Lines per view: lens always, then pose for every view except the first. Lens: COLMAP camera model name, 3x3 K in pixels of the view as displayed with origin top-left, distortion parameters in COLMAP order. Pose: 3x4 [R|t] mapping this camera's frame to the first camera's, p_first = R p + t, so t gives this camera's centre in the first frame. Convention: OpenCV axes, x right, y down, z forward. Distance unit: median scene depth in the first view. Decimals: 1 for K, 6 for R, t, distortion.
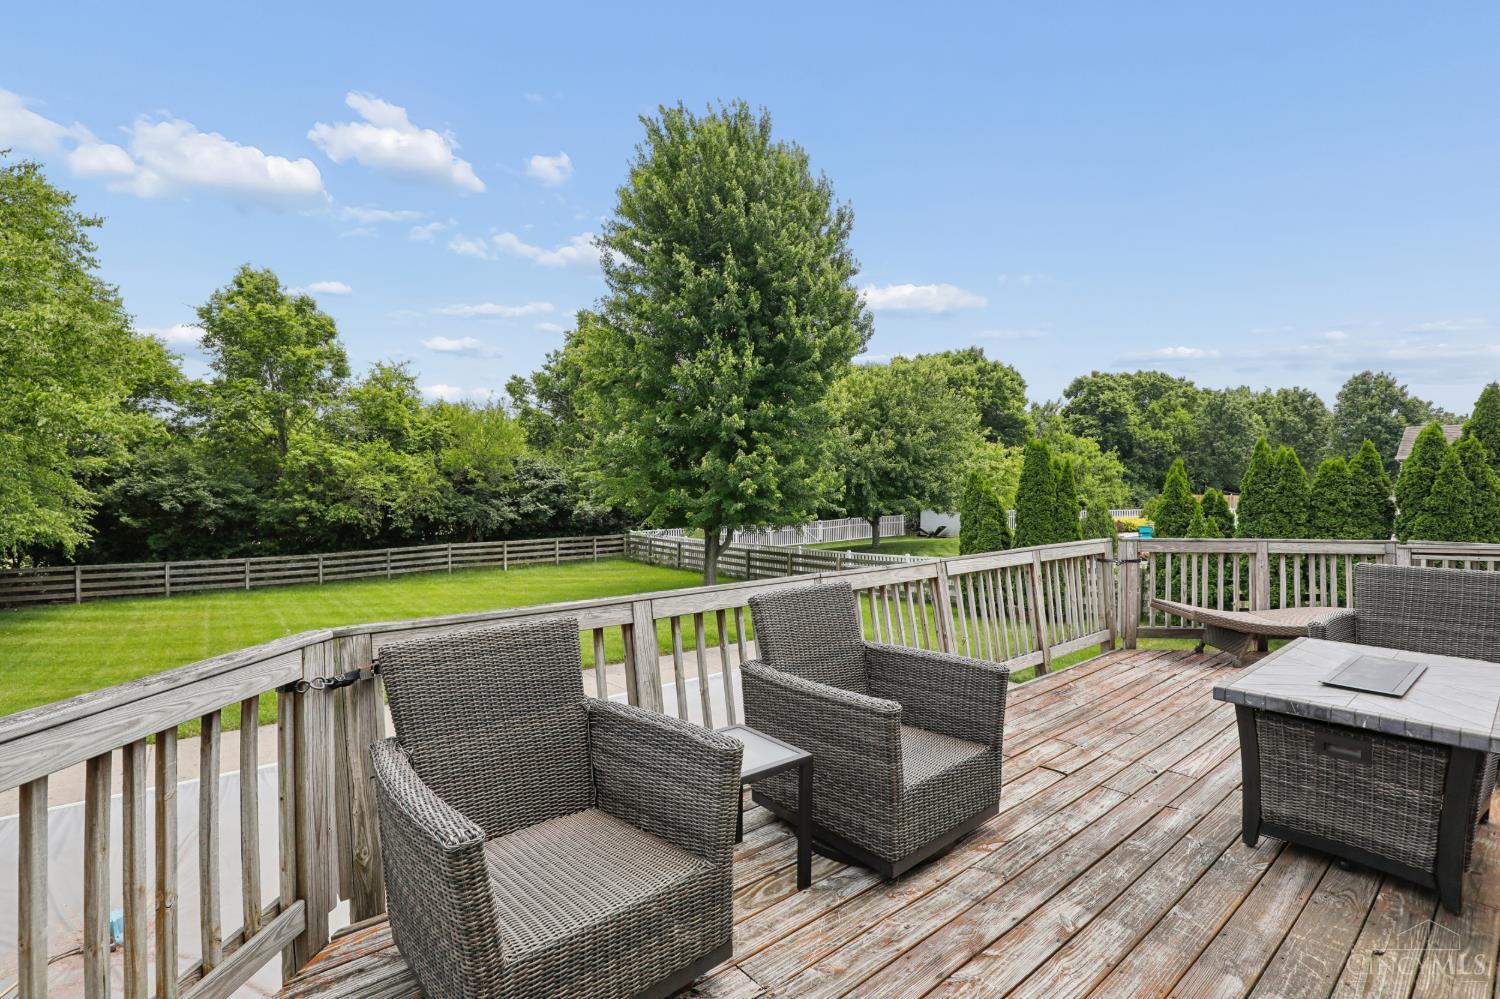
lens RADIAL K [[712.6, 0, 742.8], [0, 712.6, 495.9], [0, 0, 1]] dist [-0.022325, 0.000699]
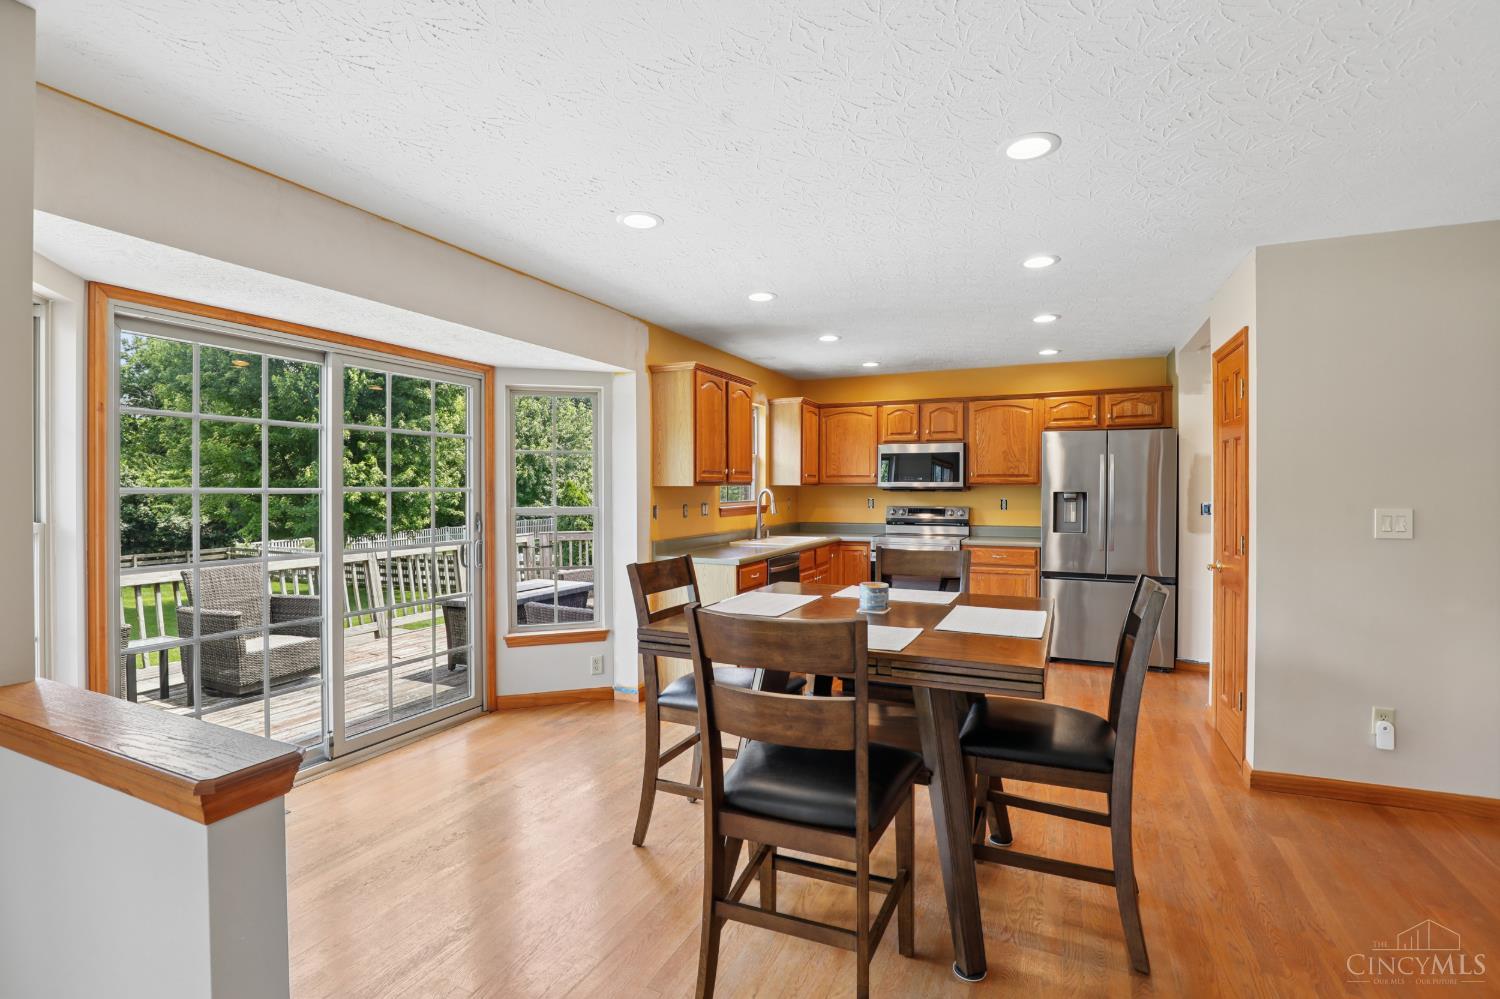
lens RADIAL K [[702.8, 0, 755.9], [0, 702.8, 498.8], [0, 0, 1]] dist [-0.021814, 0.000397]
pose [[0.894788, -0.015255, 0.446230, 0.051961], [0.014817, 0.999880, 0.004471, -0.002813], [-0.446244, 0.002612, 0.894907, -0.117075]]
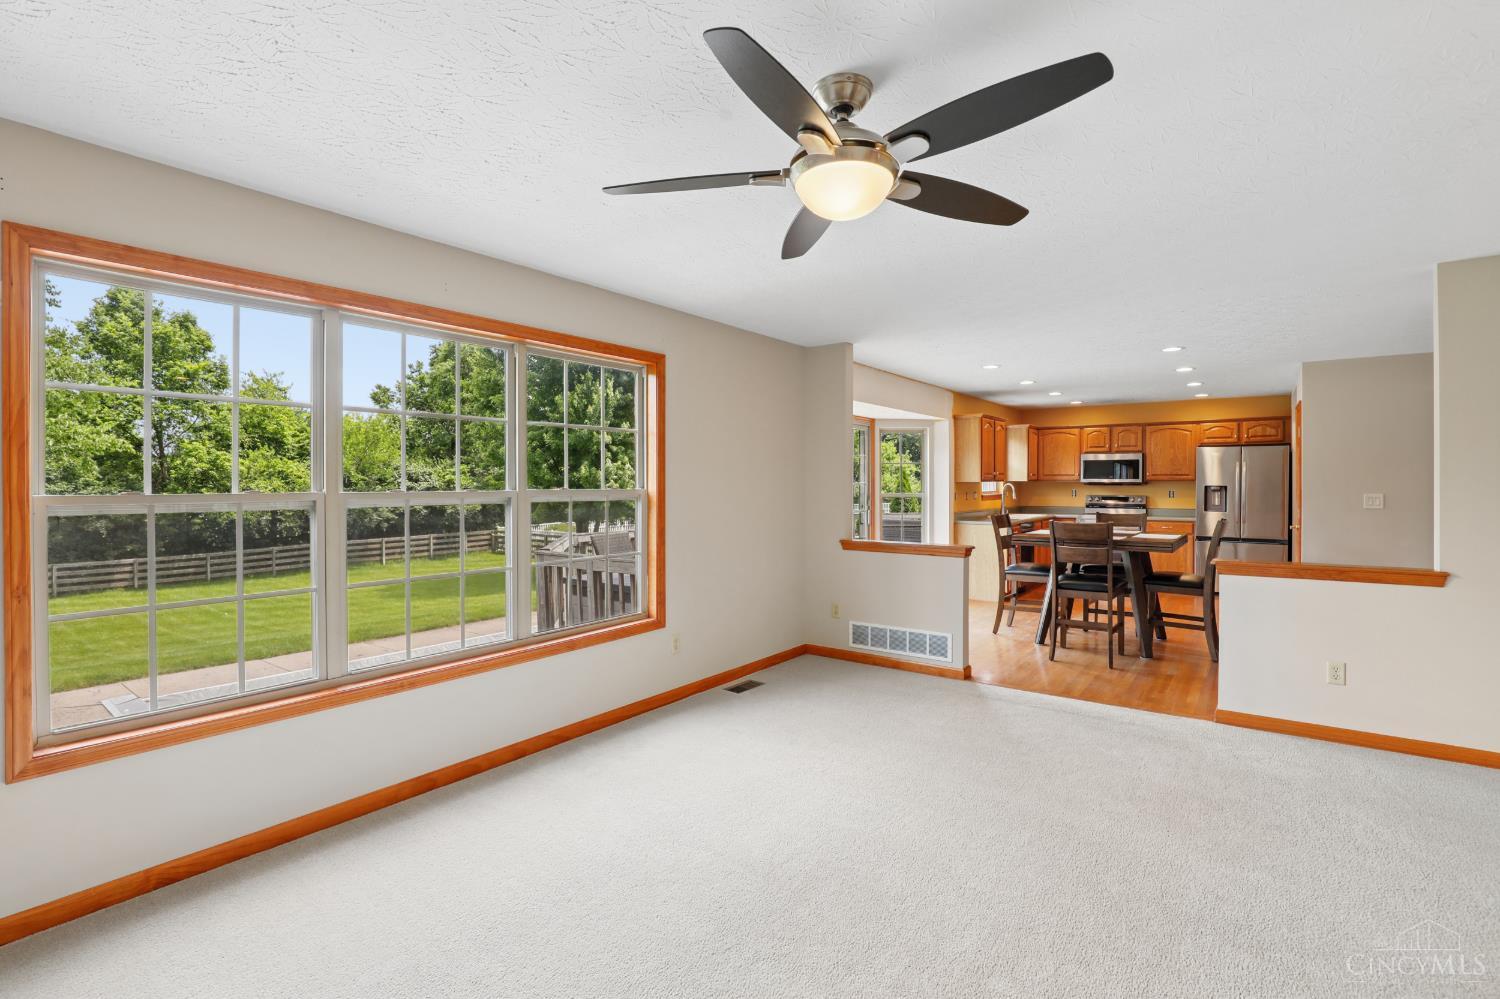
lens RADIAL K [[696.0, 0, 753.3], [0, 696.0, 489.4], [0, 0, 1]] dist [-0.030758, 0.001520]
pose [[0.971177, -0.010257, 0.238137, -0.032924], [0.011429, 0.999928, -0.003541, -0.002340], [-0.238084, 0.006161, 0.971225, -0.206416]]
